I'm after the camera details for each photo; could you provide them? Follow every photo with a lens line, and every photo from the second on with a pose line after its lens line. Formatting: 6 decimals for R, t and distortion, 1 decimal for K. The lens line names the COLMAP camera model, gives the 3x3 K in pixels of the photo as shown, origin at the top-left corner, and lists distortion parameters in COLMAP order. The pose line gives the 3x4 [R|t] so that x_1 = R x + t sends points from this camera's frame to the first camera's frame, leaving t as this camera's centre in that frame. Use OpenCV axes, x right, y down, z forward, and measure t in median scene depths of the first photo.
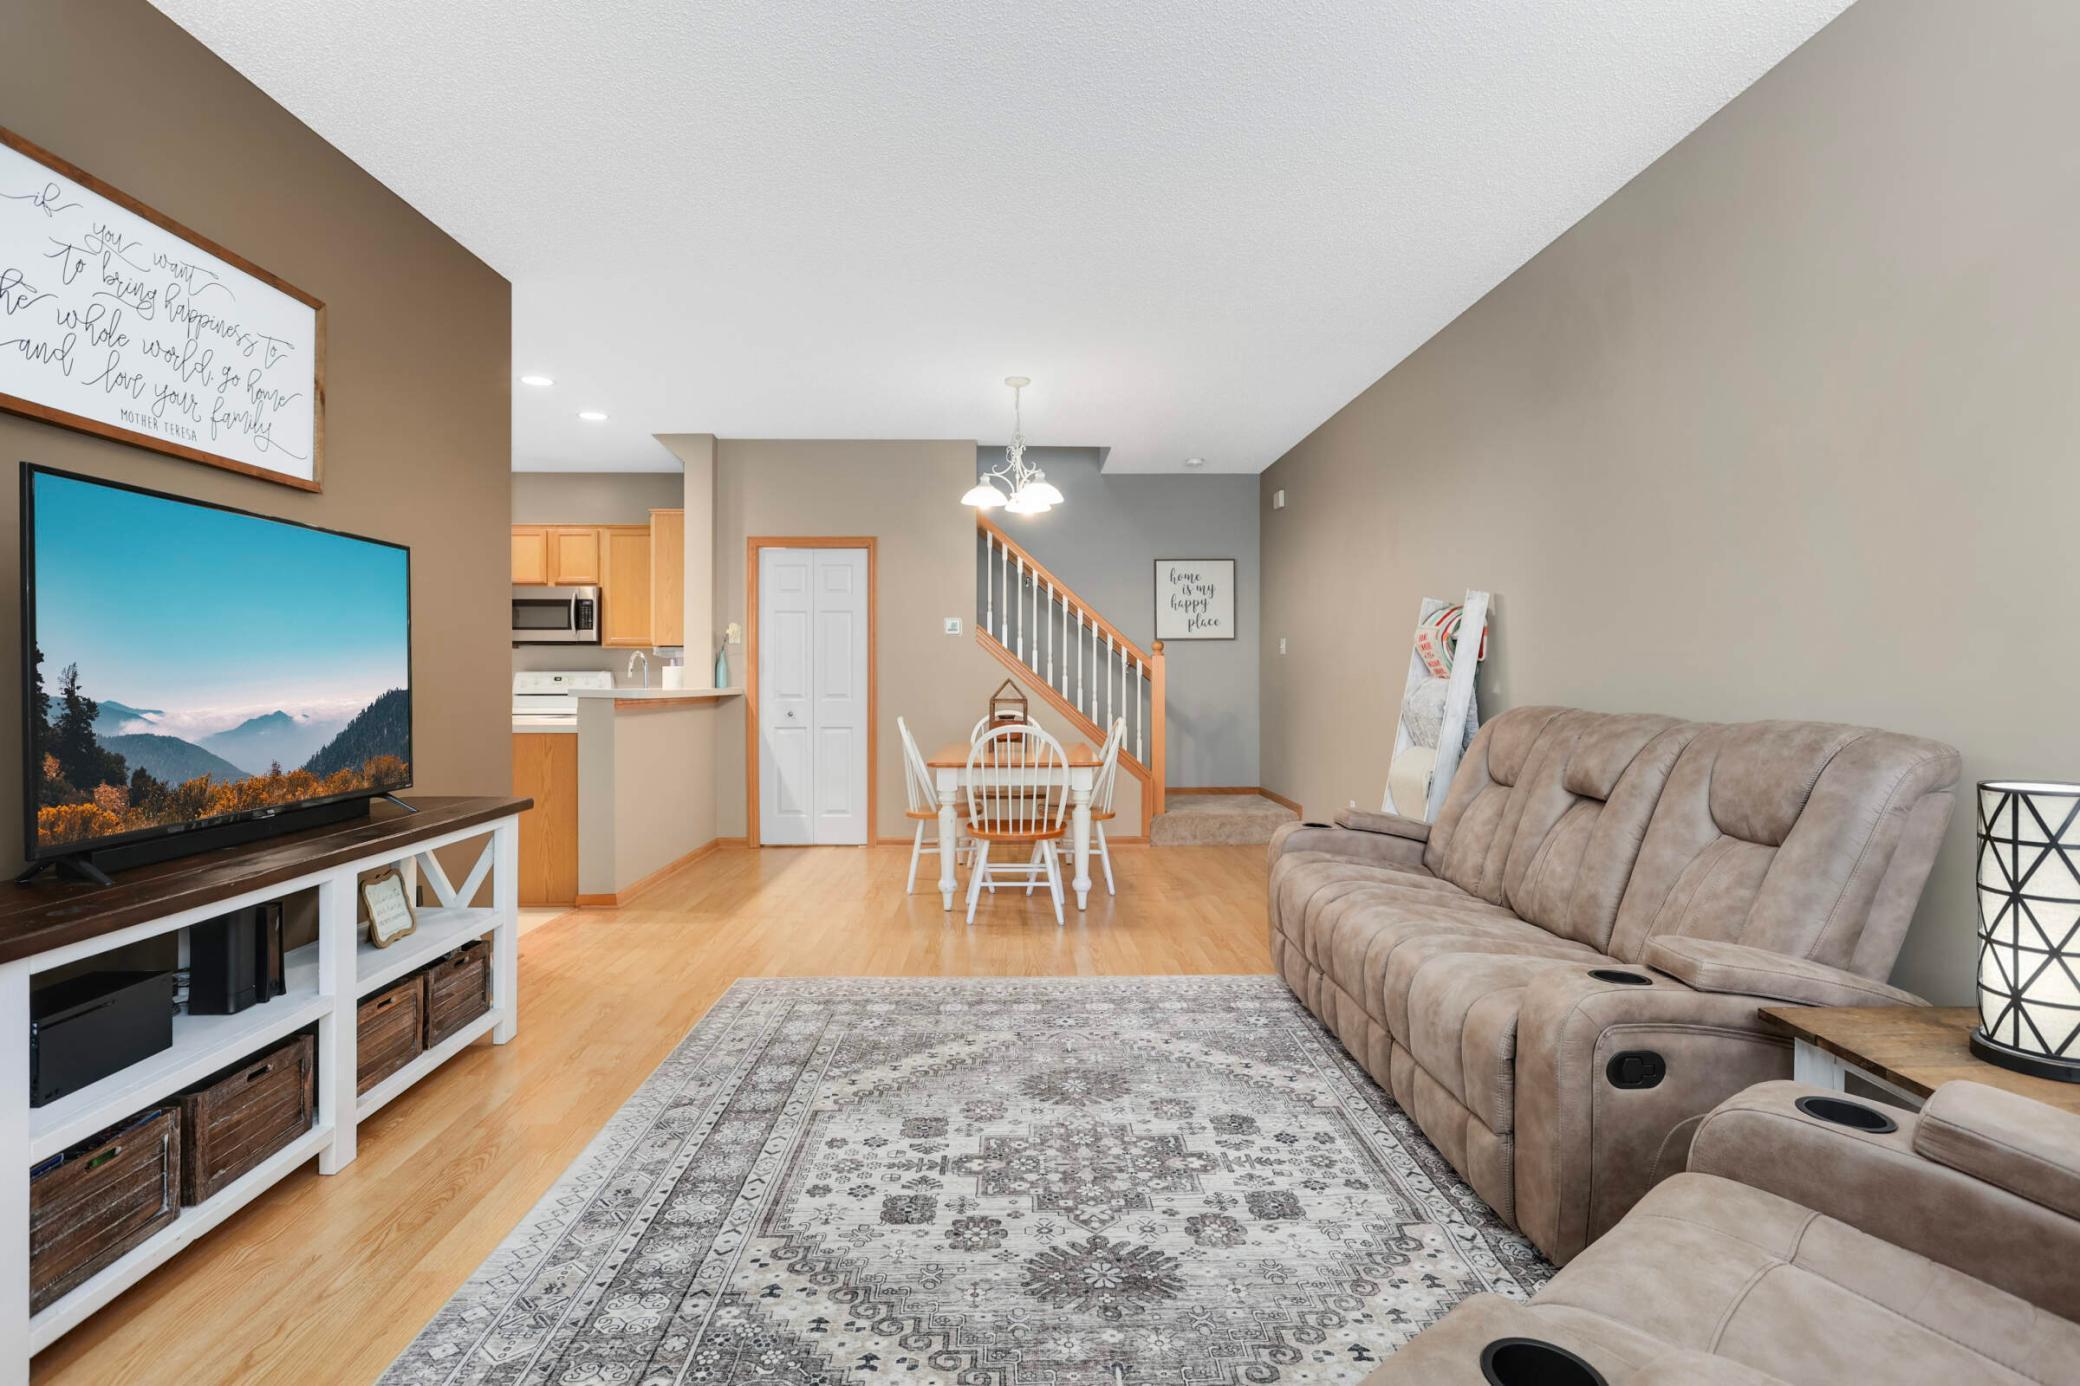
lens RADIAL K [[1062.4, 0, 1049.3], [0, 1062.4, 654.0], [0, 0, 1]] dist [-0.010087, 0.003386]
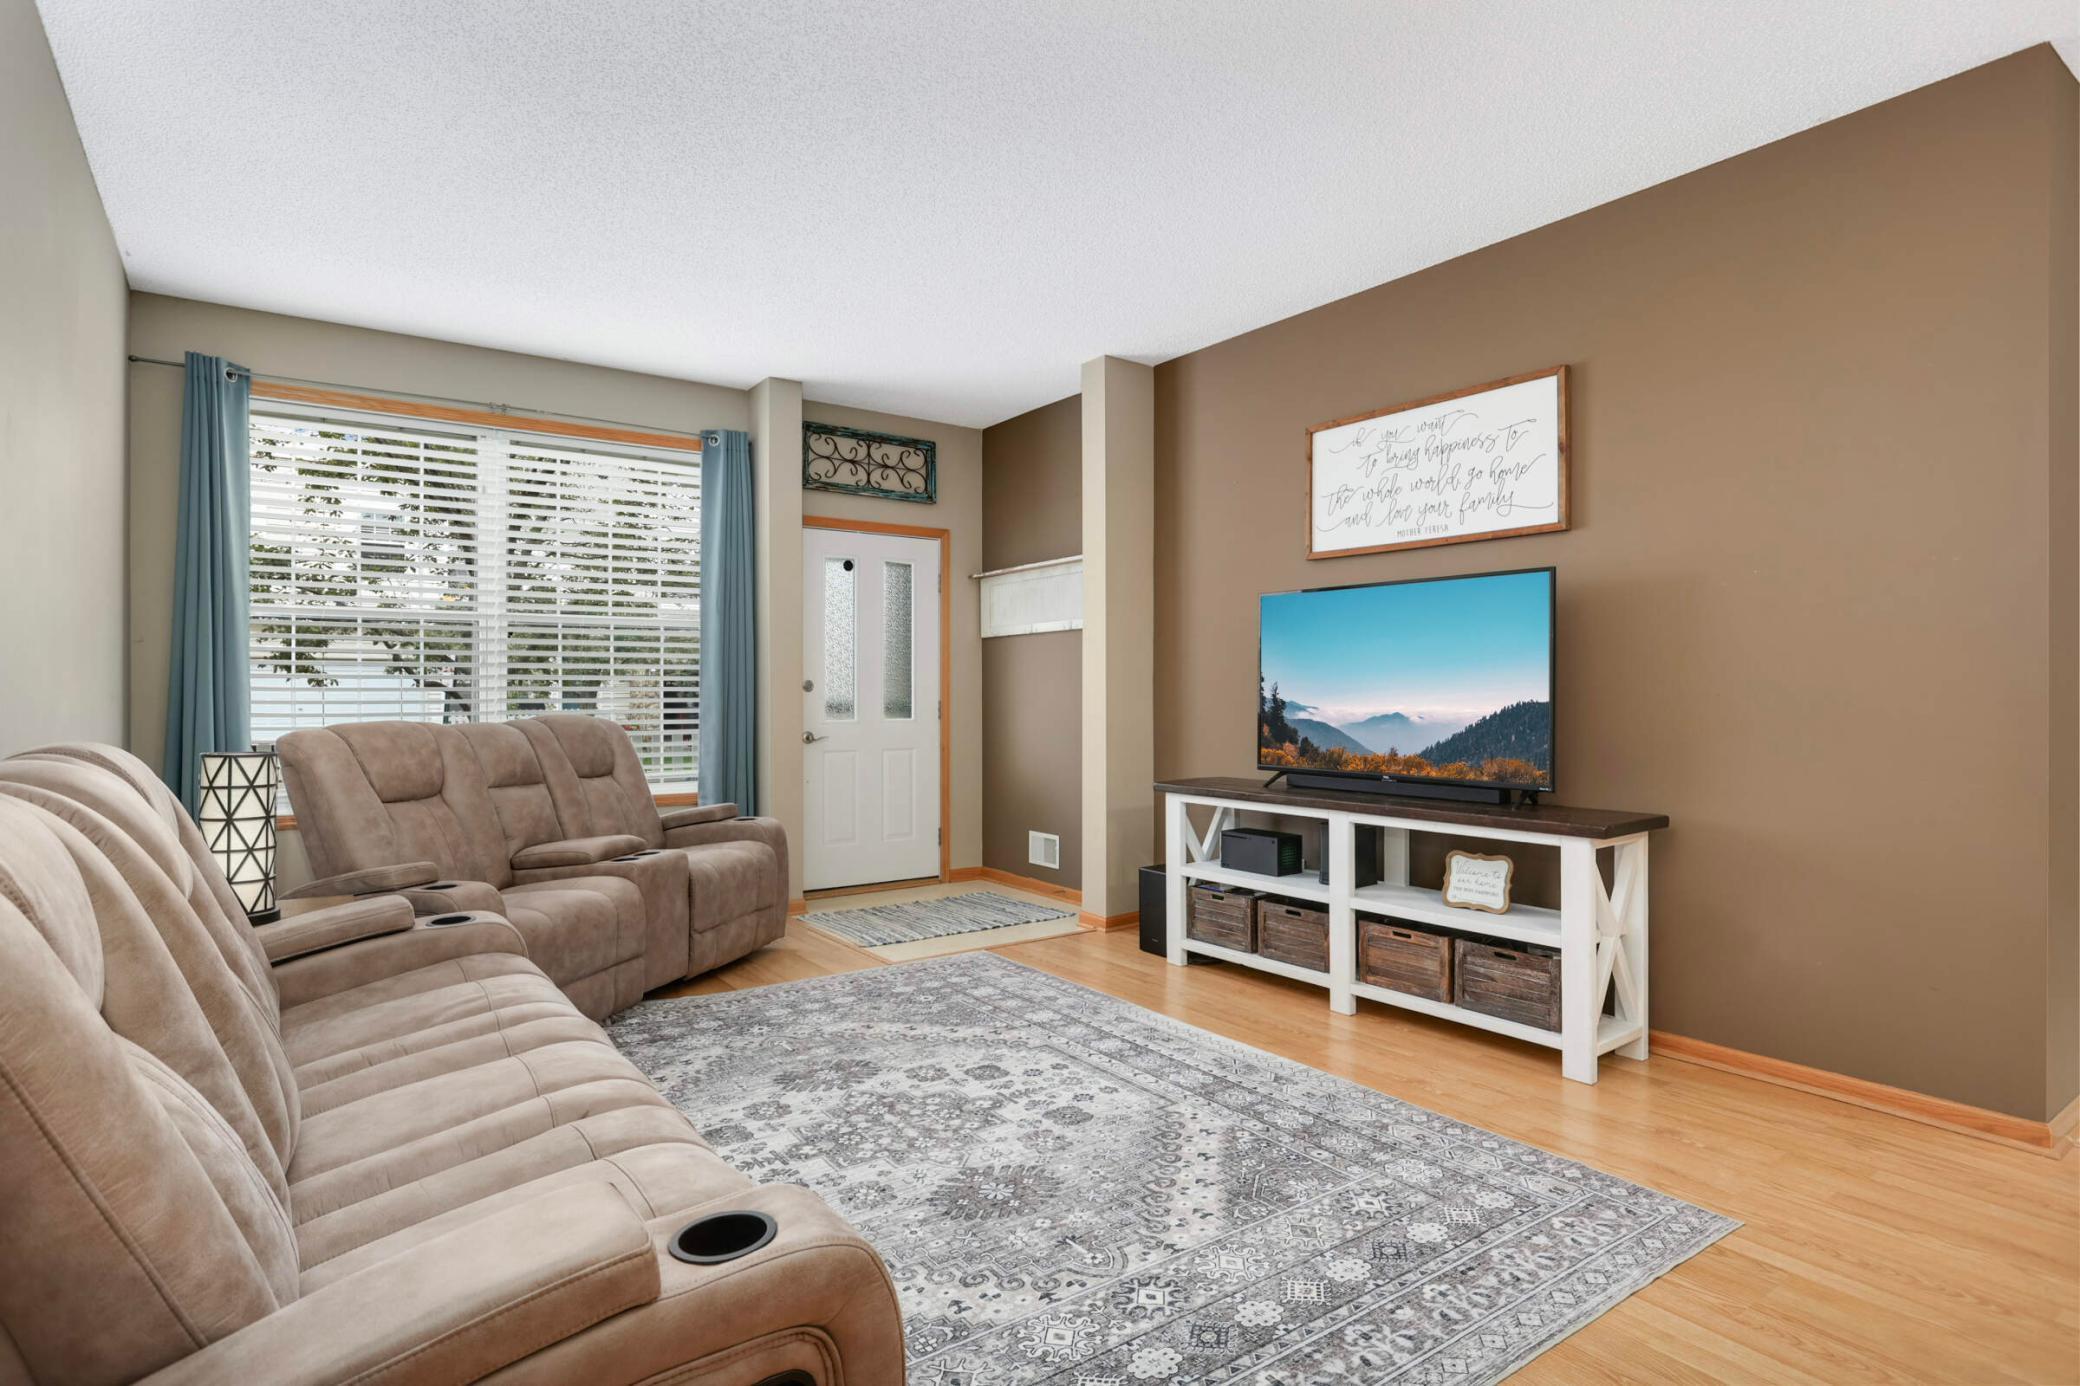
lens RADIAL K [[1075.5, 0, 1021.1], [0, 1075.5, 699.2], [0, 0, 1]] dist [-0.014563, 0.000769]
pose [[-0.844928, 0.004725, -0.534860, 0.469178], [0.010519, 0.999914, -0.007783, 0.037358], [0.534777, -0.012202, -0.844905, 1.796293]]
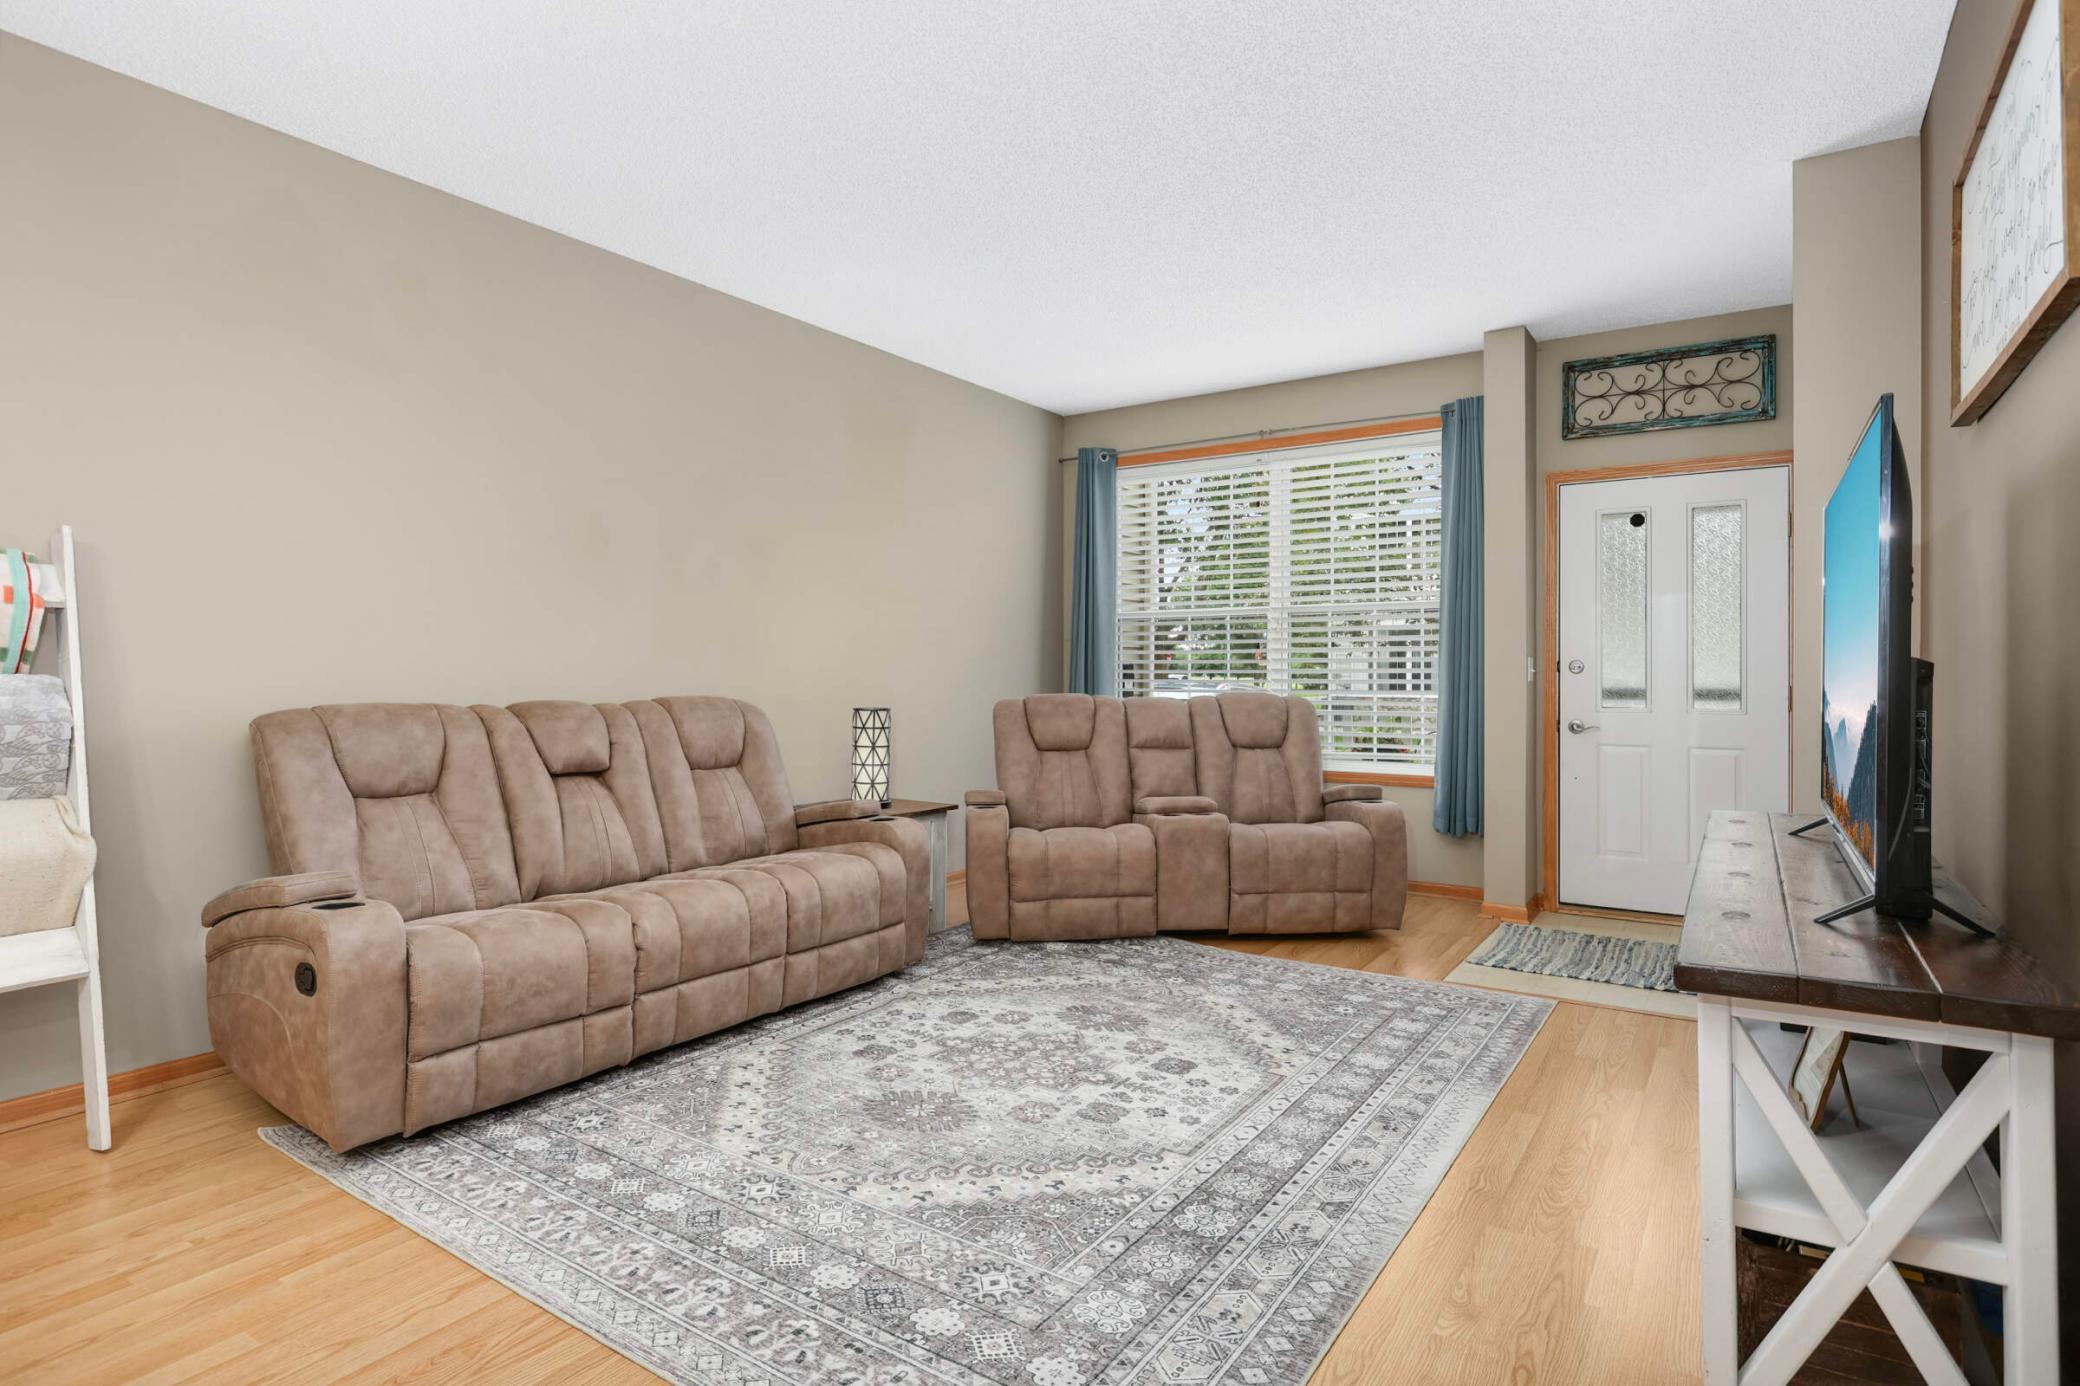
lens RADIAL K [[1062.4, 0, 1032.2], [0, 1062.4, 672.9], [0, 0, 1]] dist [-0.010087, 0.003386]
pose [[-0.805510, 0.000060, 0.592582, -0.634829], [-0.011794, 0.999800, -0.016134, 0.040222], [-0.592464, -0.019985, -0.805349, 1.780945]]
